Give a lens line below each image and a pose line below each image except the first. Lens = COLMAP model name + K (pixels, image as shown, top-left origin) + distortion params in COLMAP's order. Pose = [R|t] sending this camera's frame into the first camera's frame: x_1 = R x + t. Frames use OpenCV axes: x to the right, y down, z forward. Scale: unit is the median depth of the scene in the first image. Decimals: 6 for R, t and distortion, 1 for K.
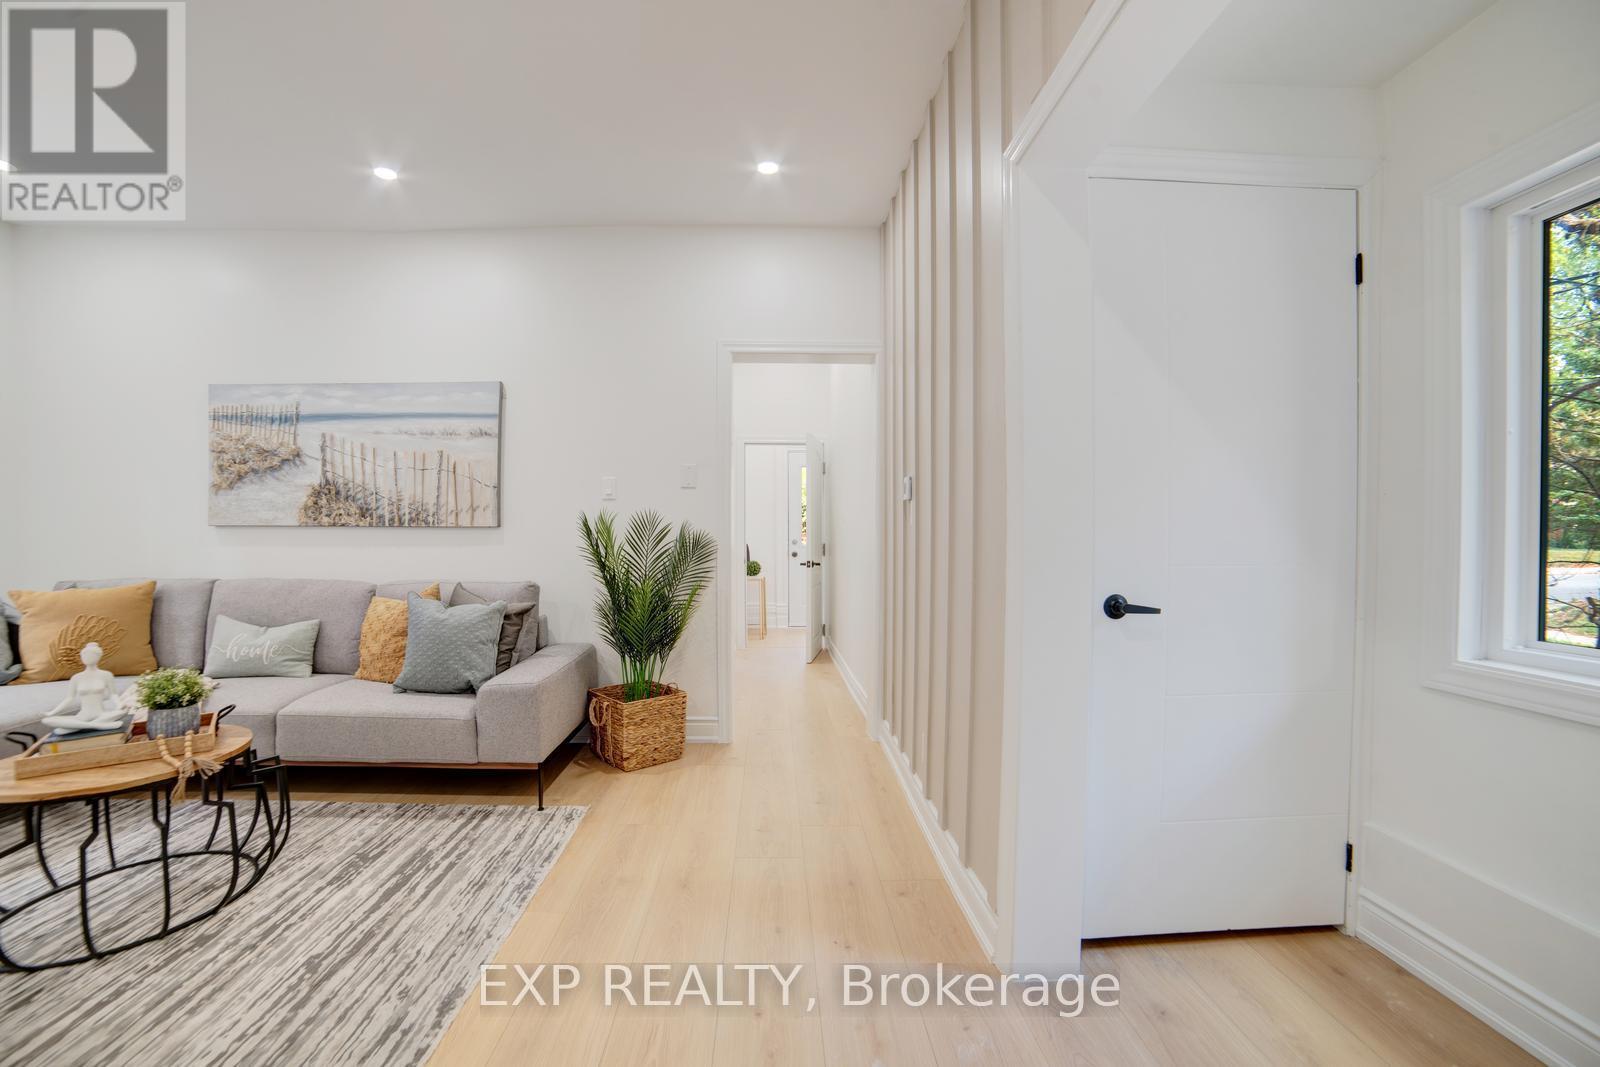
lens RADIAL K [[640.1, 0, 800.0], [0, 640.1, 533.5], [0, 0, 1]] dist [-0.077212, 0.021628]
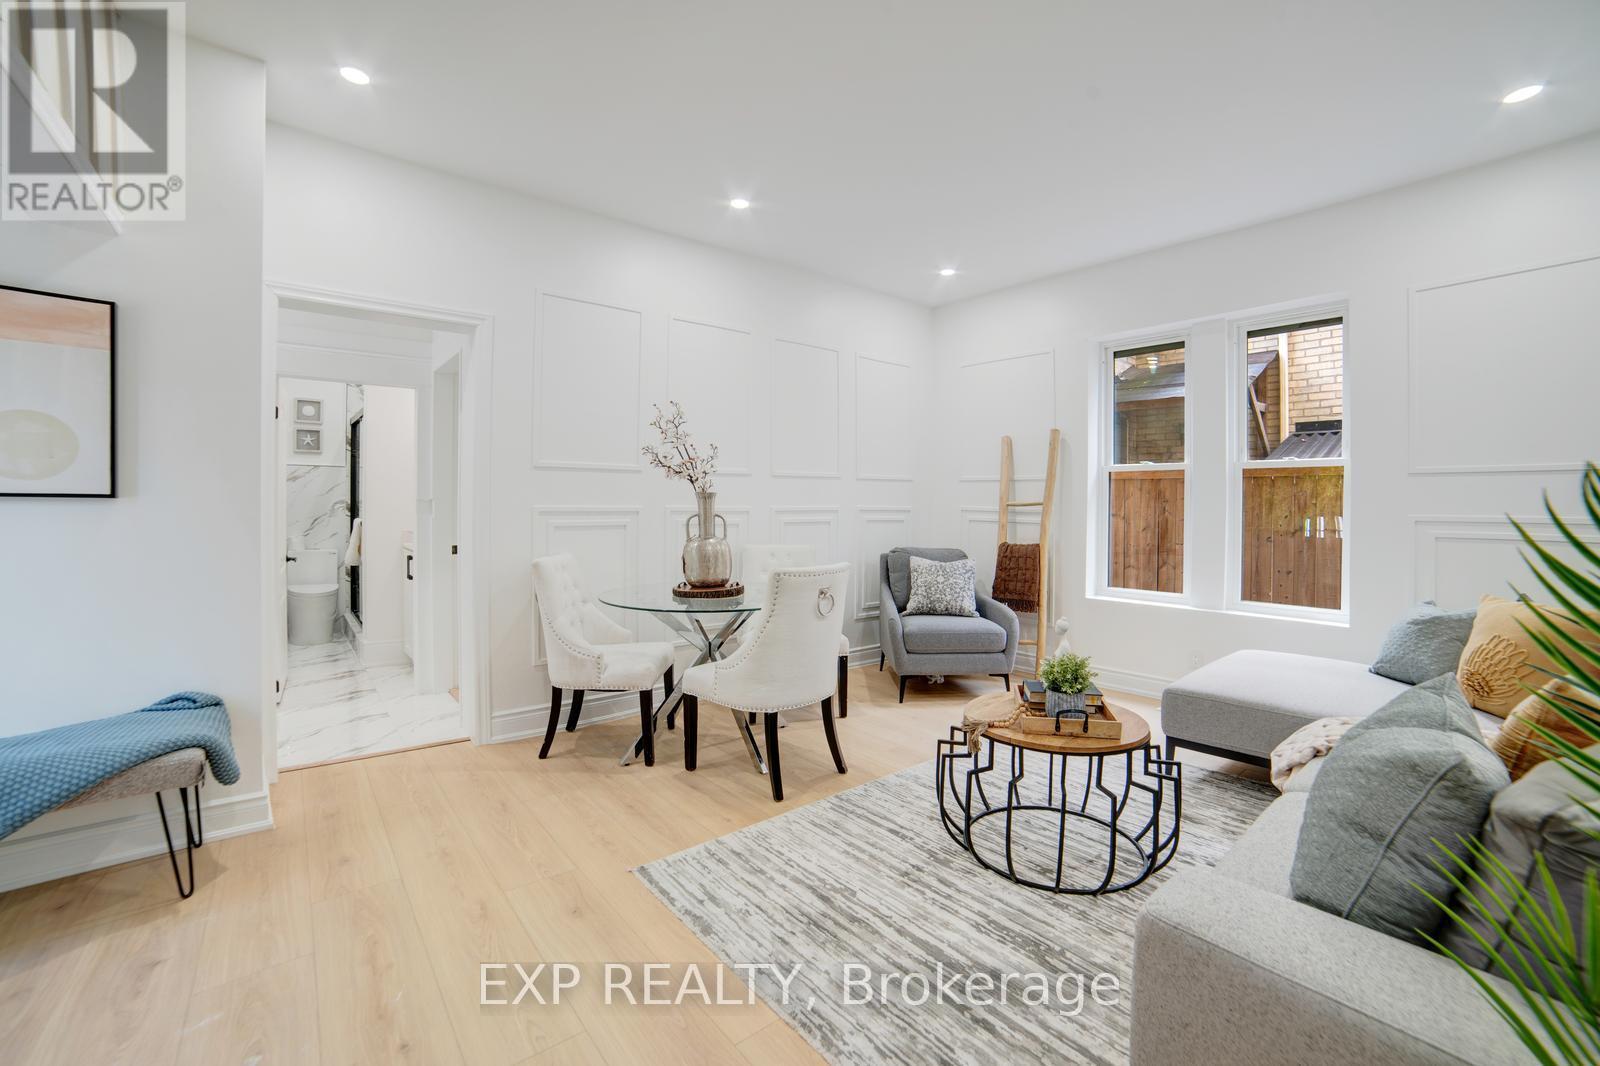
lens RADIAL K [[640.1, 0, 800.0], [0, 640.1, 533.0], [0, 0, 1]] dist [-0.077212, 0.021628]
pose [[-0.801695, 0.015109, -0.597542, -0.012446], [-0.003429, 0.999548, 0.029875, -0.025020], [0.597723, 0.025999, -0.801281, 1.703771]]
